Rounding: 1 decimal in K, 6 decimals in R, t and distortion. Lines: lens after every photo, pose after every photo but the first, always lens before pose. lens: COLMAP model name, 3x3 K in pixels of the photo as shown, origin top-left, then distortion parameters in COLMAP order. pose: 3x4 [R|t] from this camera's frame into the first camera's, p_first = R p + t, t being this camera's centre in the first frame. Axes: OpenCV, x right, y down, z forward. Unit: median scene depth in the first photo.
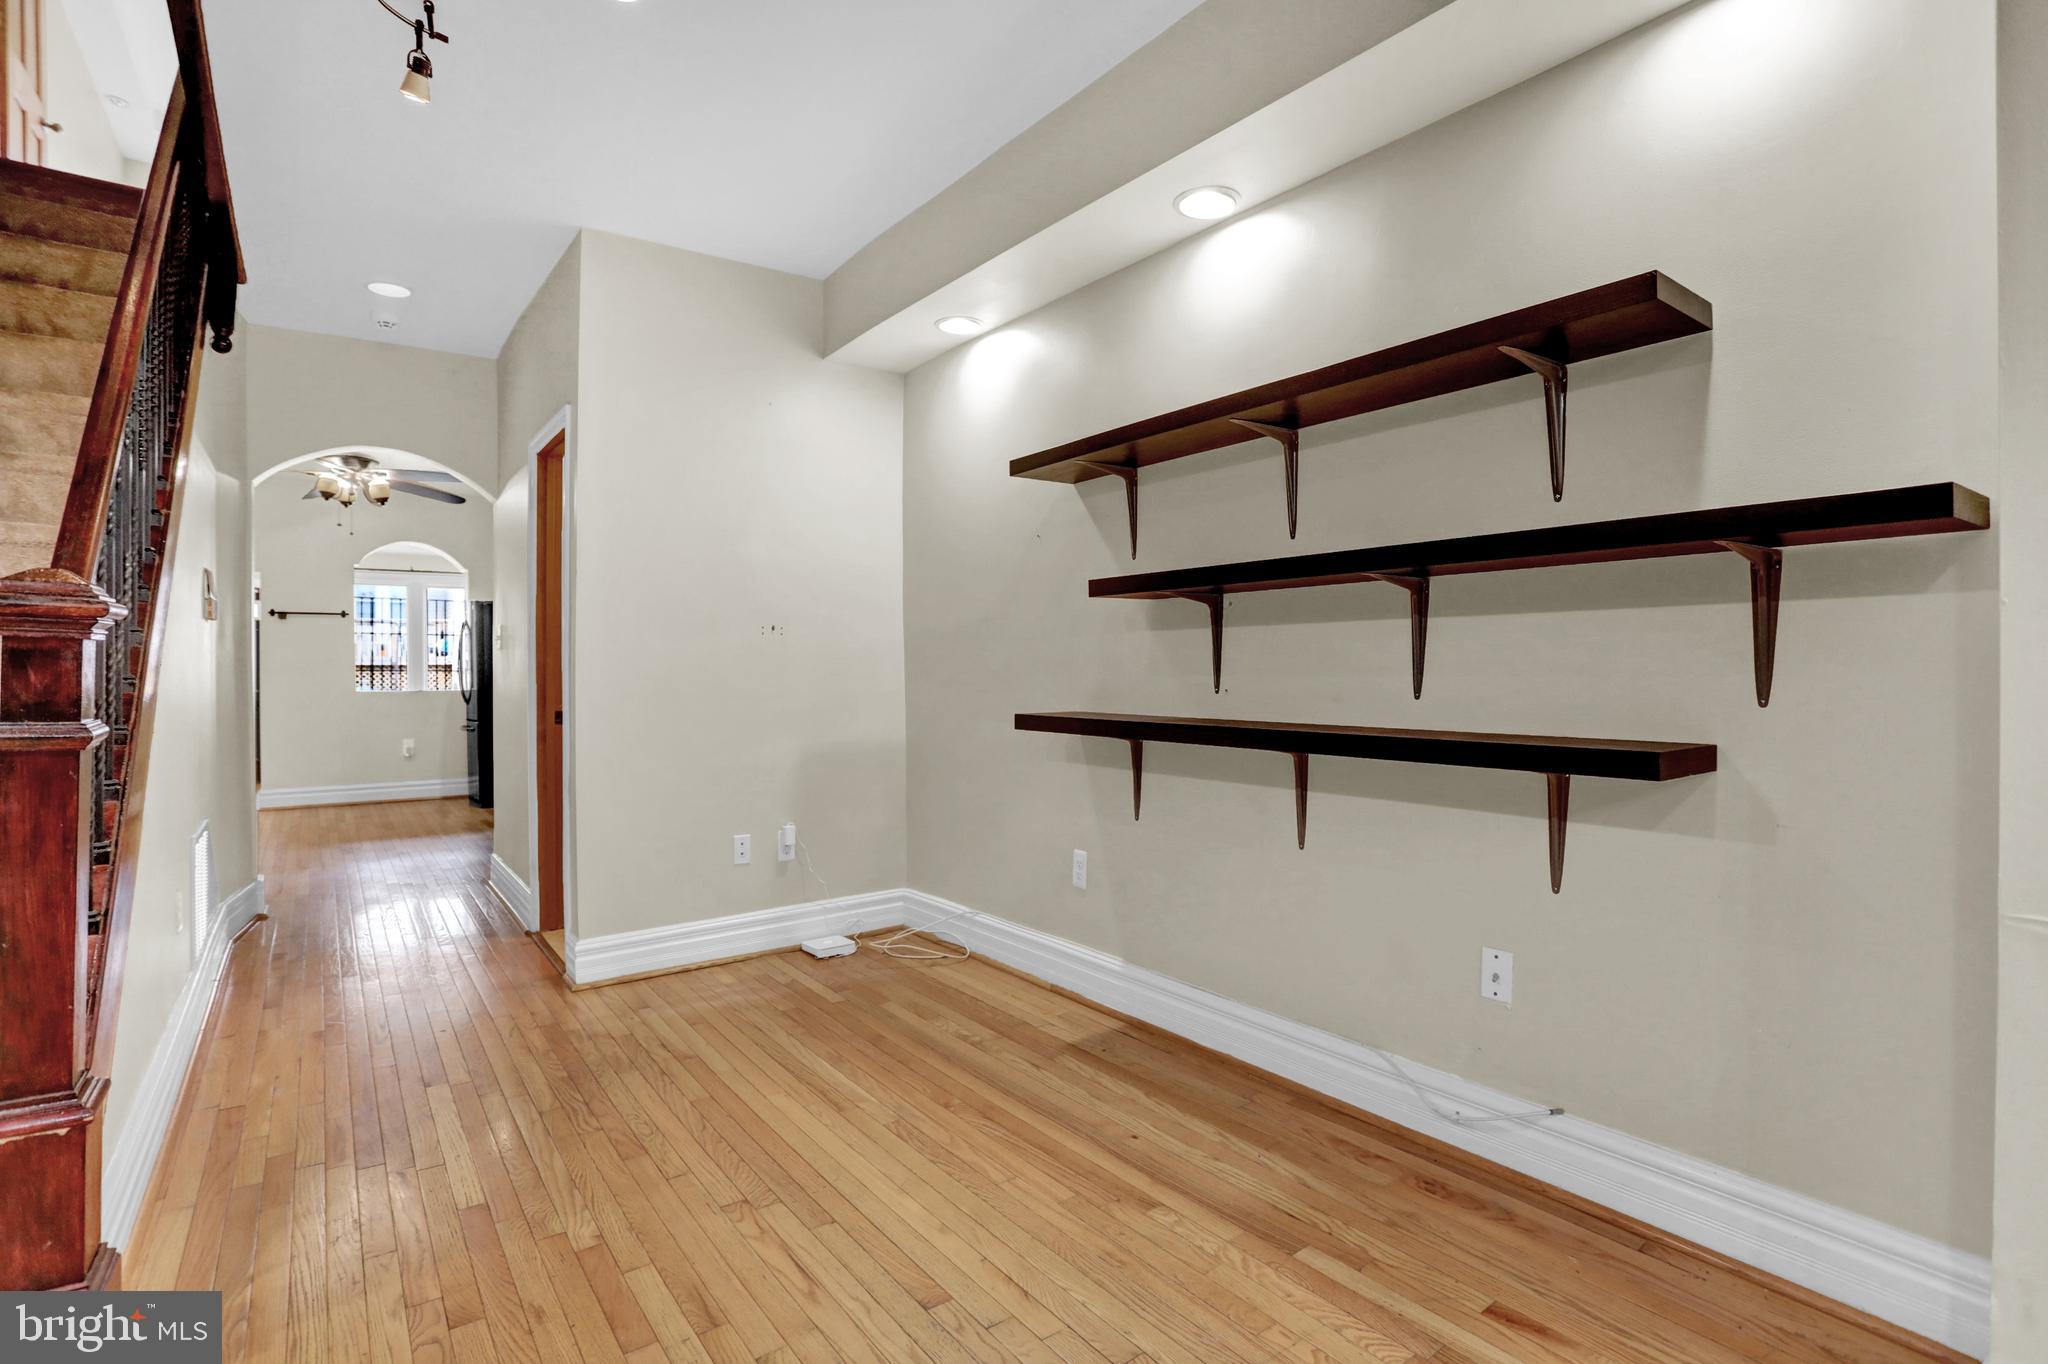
lens RADIAL K [[984.0, 0, 1024.0], [0, 984.0, 682.0], [0, 0, 1]] dist [-0.069997, 0.025358]
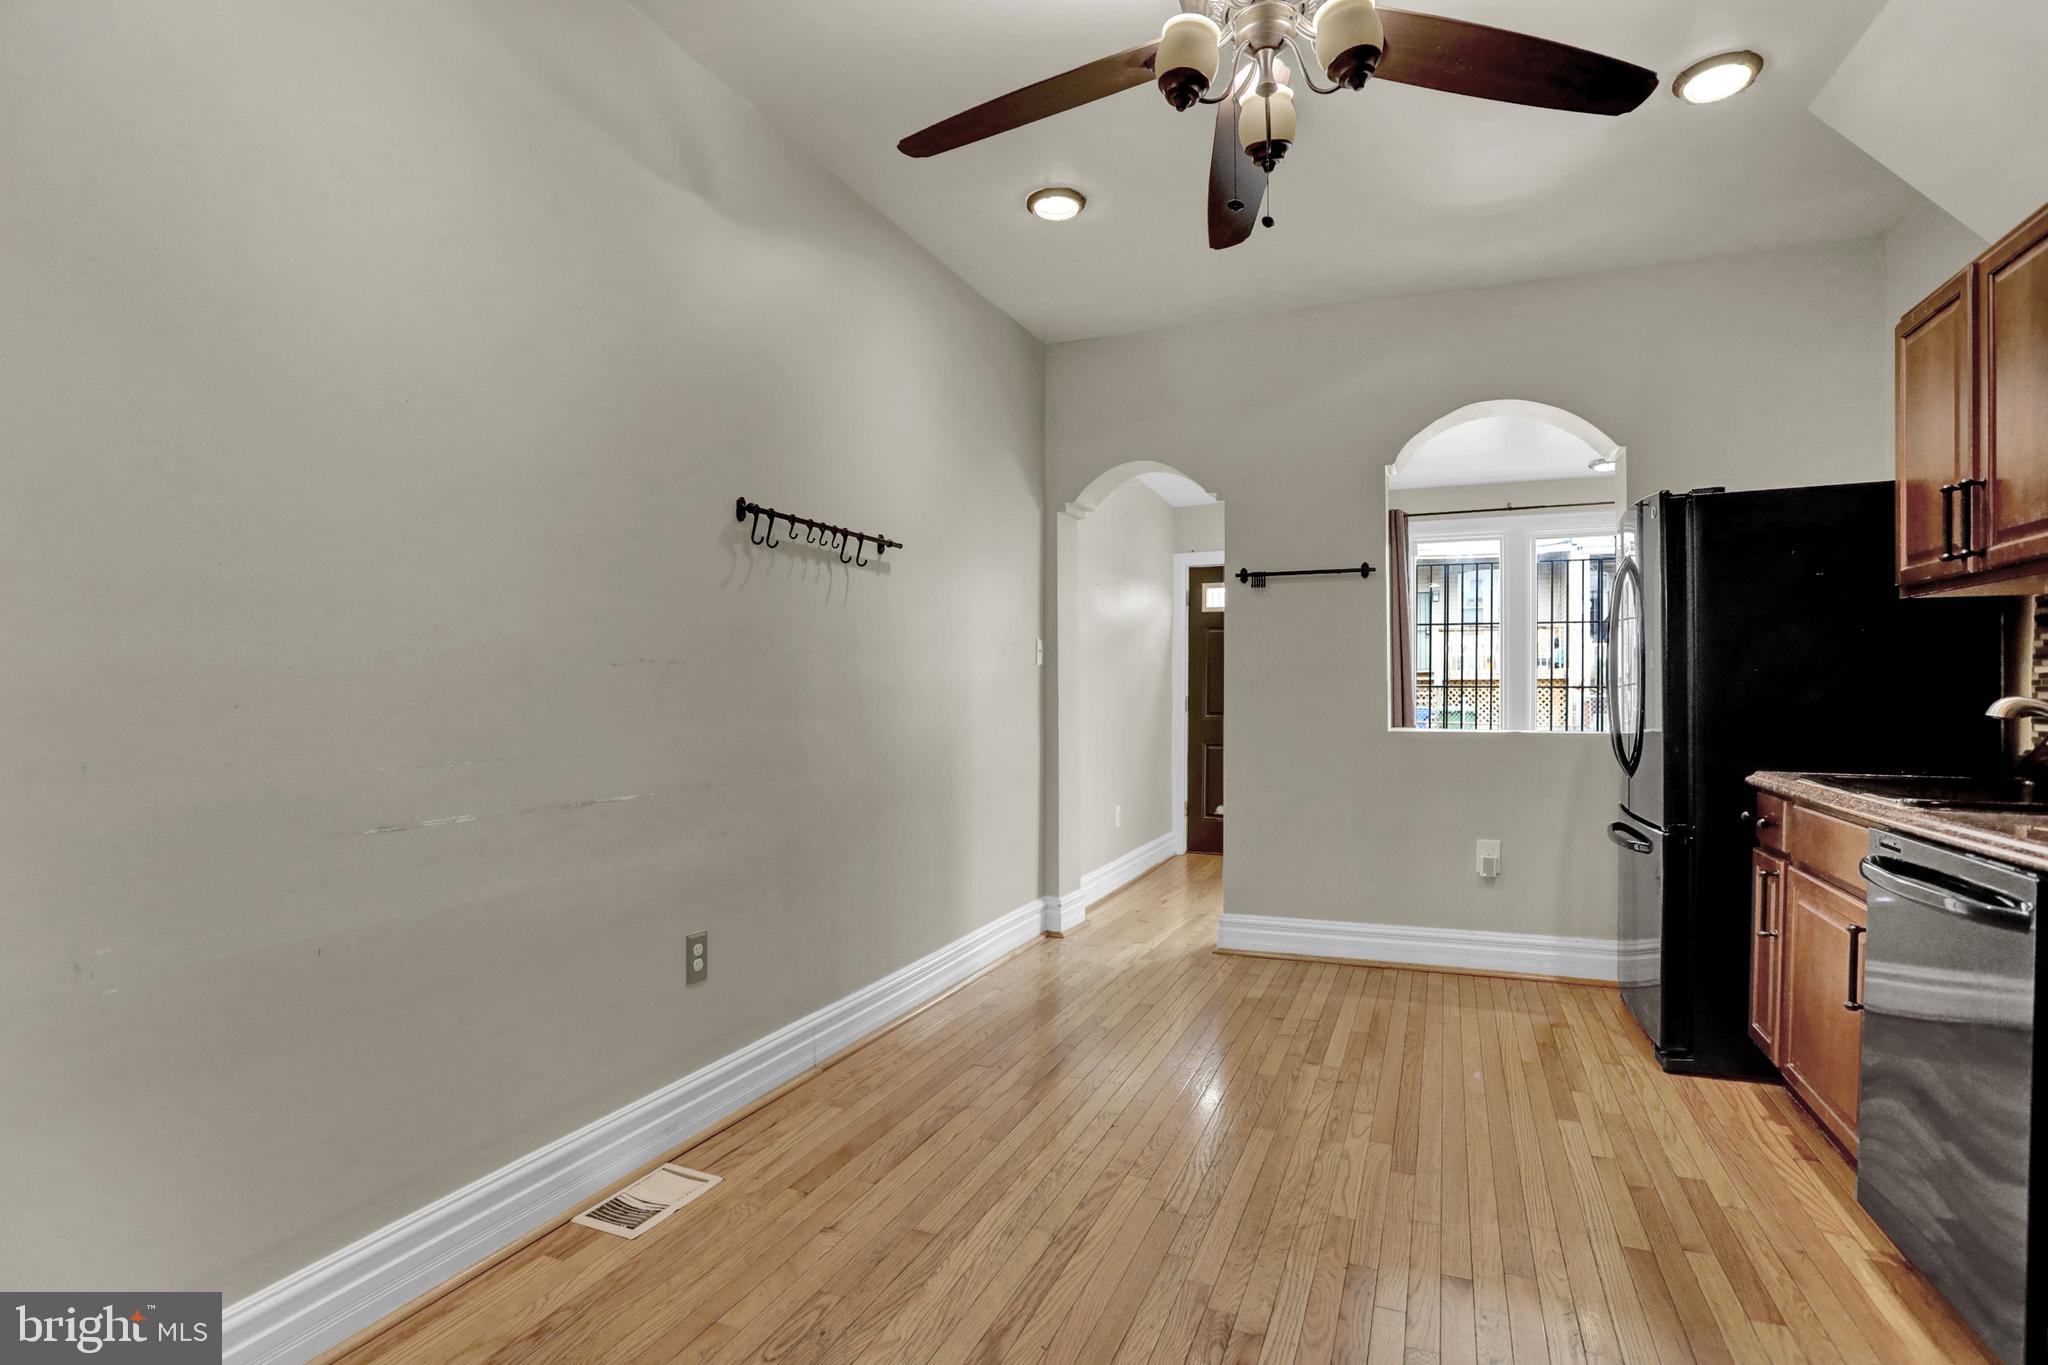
lens RADIAL K [[1014.8, 0, 1016.3], [0, 1014.8, 692.2], [0, 0, 1]] dist [-0.071786, 0.035206]
pose [[0.507661, 0.011147, -0.861485, -0.993133], [-0.018298, 0.999830, 0.002154, -0.020971], [0.861363, 0.014670, 0.507779, 1.616009]]
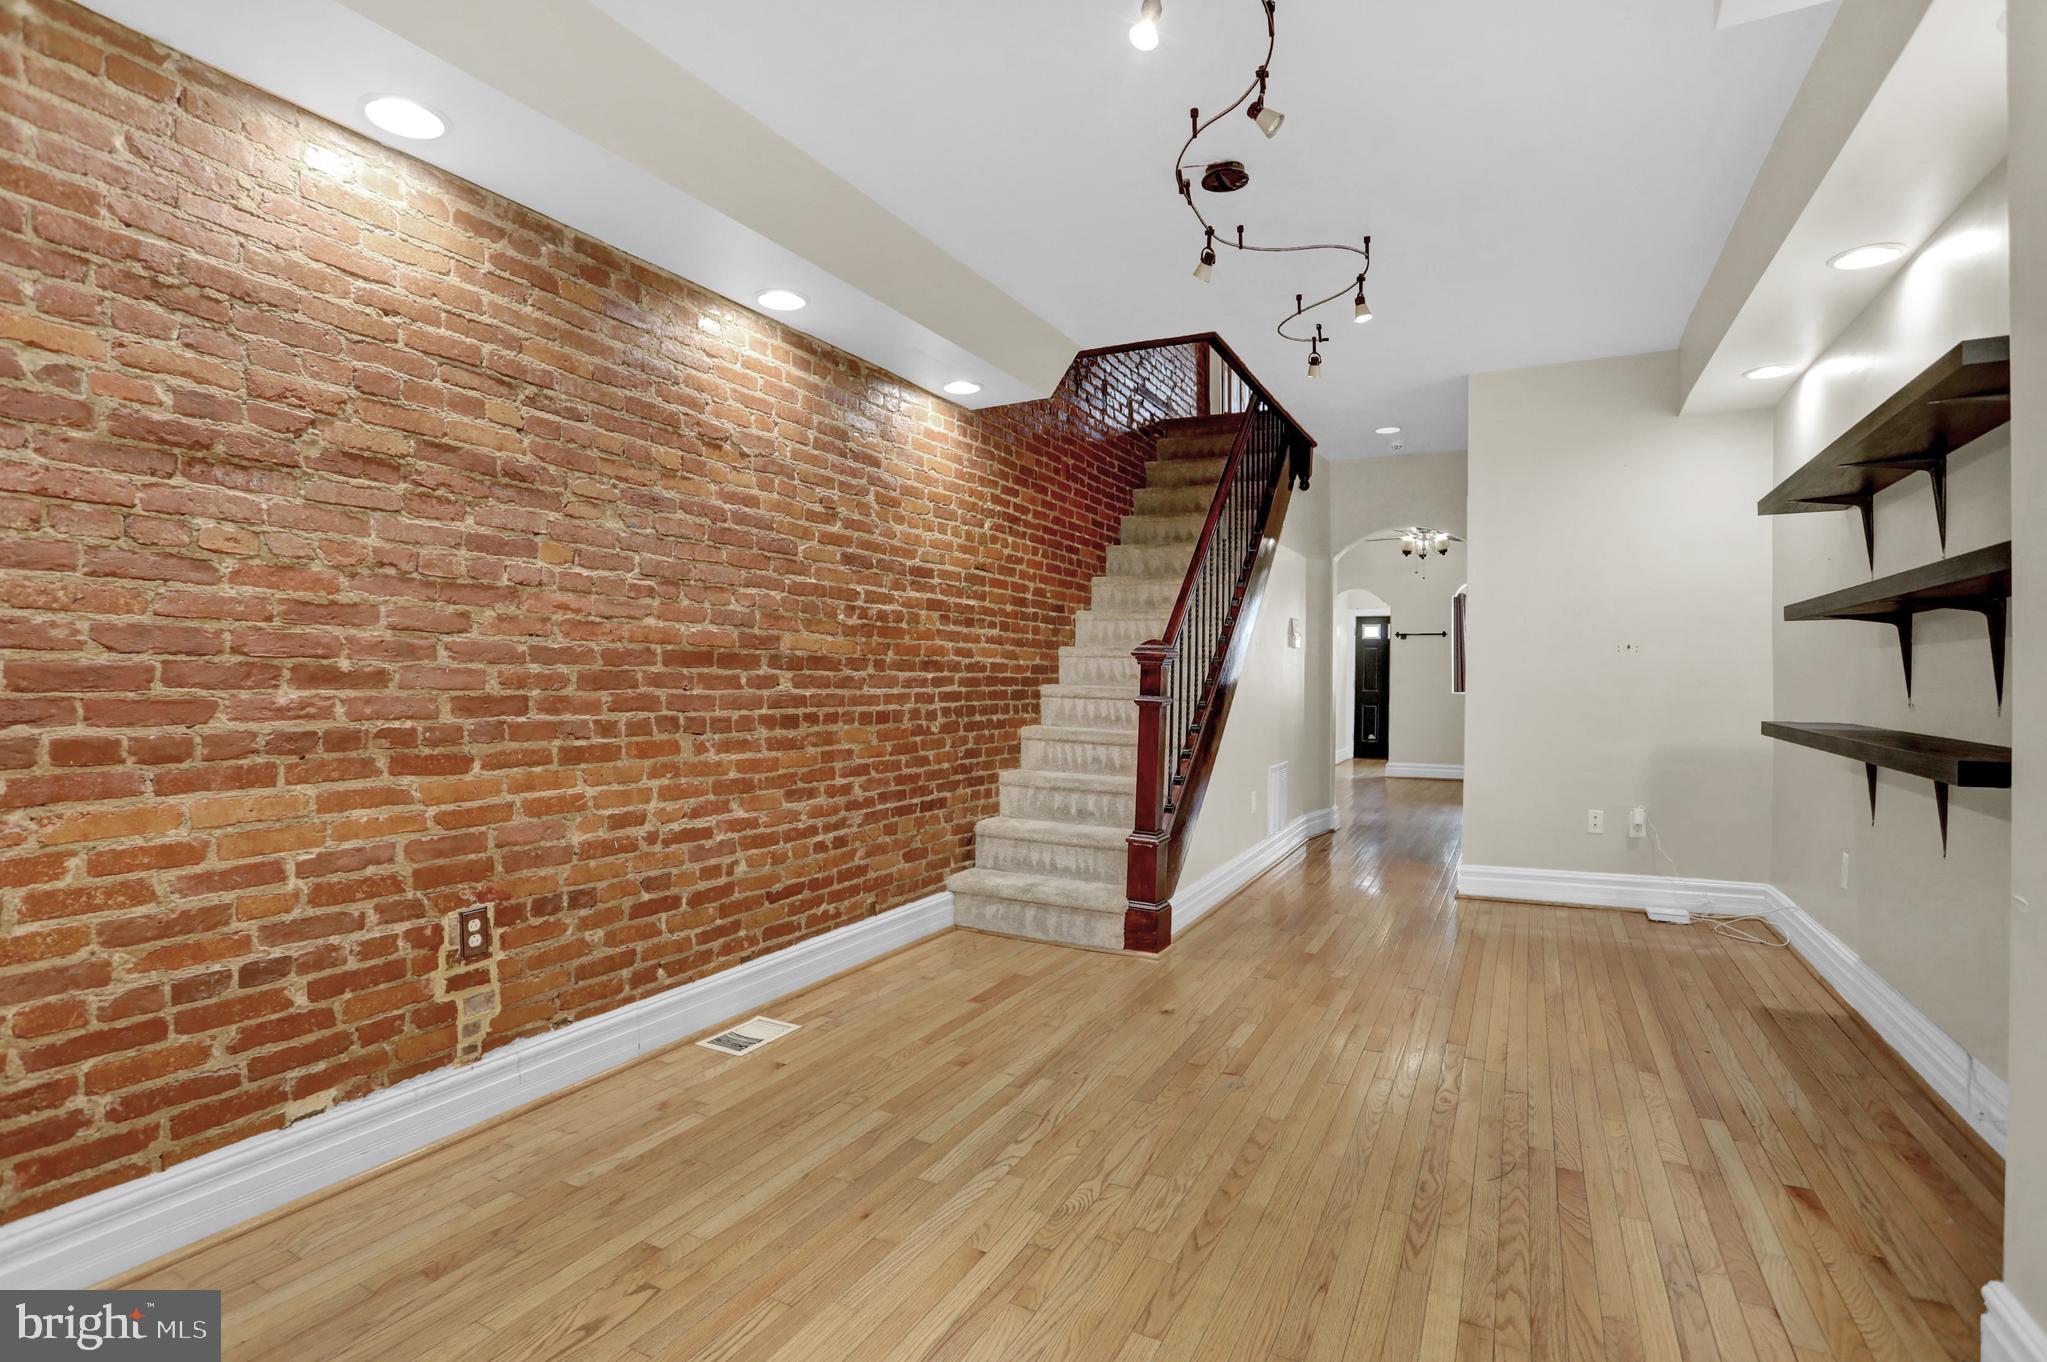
lens RADIAL K [[986.2, 0, 1023.5], [0, 986.2, 681.0], [0, 0, 1]] dist [-0.110231, 0.074642]
pose [[0.437179, 0.012408, -0.899289, 0.633756], [-0.019005, 0.999809, 0.004556, -0.003773], [0.899174, 0.015099, 0.437331, -0.272168]]
